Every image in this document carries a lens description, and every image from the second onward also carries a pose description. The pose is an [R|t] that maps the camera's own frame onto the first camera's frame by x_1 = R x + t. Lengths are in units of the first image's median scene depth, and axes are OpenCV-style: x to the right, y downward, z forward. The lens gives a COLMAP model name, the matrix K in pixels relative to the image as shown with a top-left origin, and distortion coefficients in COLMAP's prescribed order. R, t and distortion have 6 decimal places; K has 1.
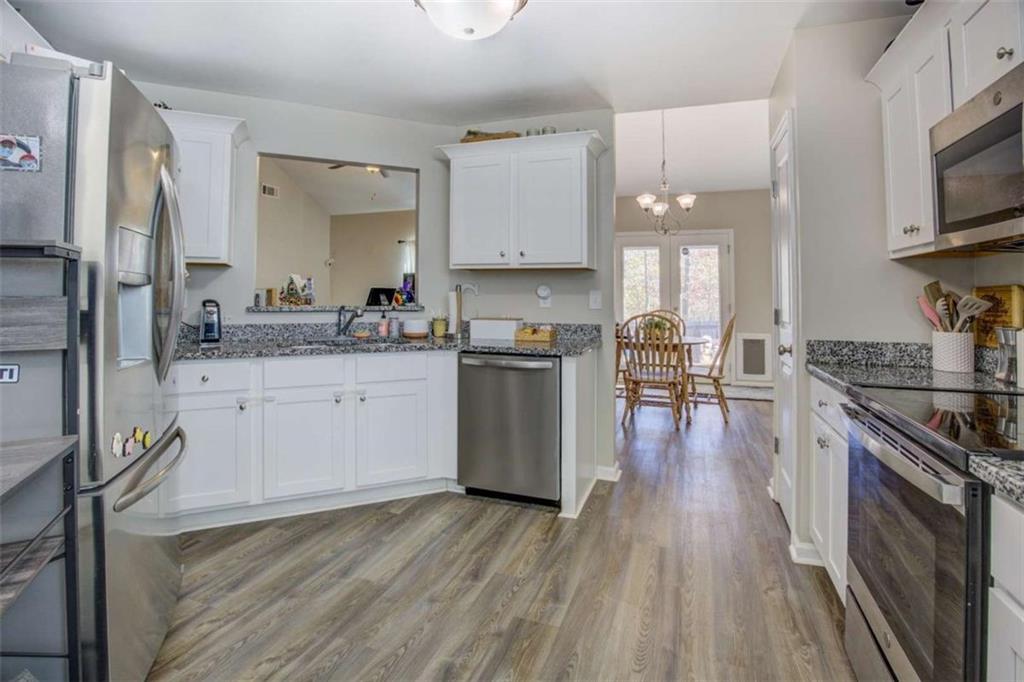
lens RADIAL K [[481.9, 0, 527.0], [0, 481.9, 279.5], [0, 0, 1]] dist [-0.054474, 0.011809]
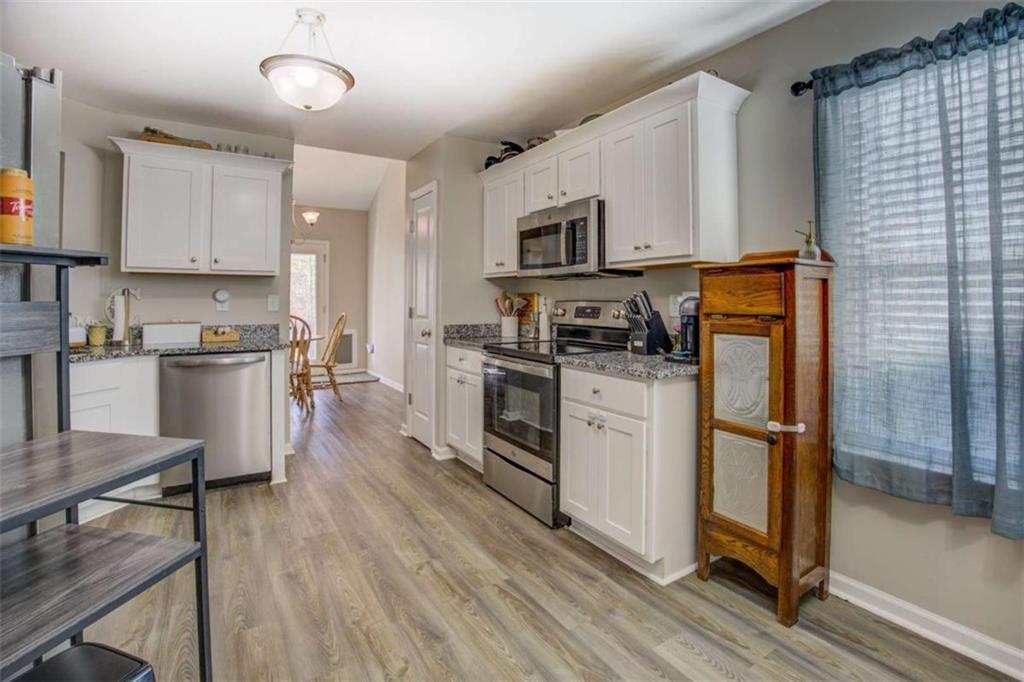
lens RADIAL K [[481.9, 0, 513.7], [0, 481.9, 294.8], [0, 0, 1]] dist [-0.054474, 0.011809]
pose [[0.619084, 0.001871, 0.785322, -0.482920], [-0.021050, 0.999677, 0.014213, -0.006638], [-0.785042, -0.025330, 0.618924, -0.194547]]
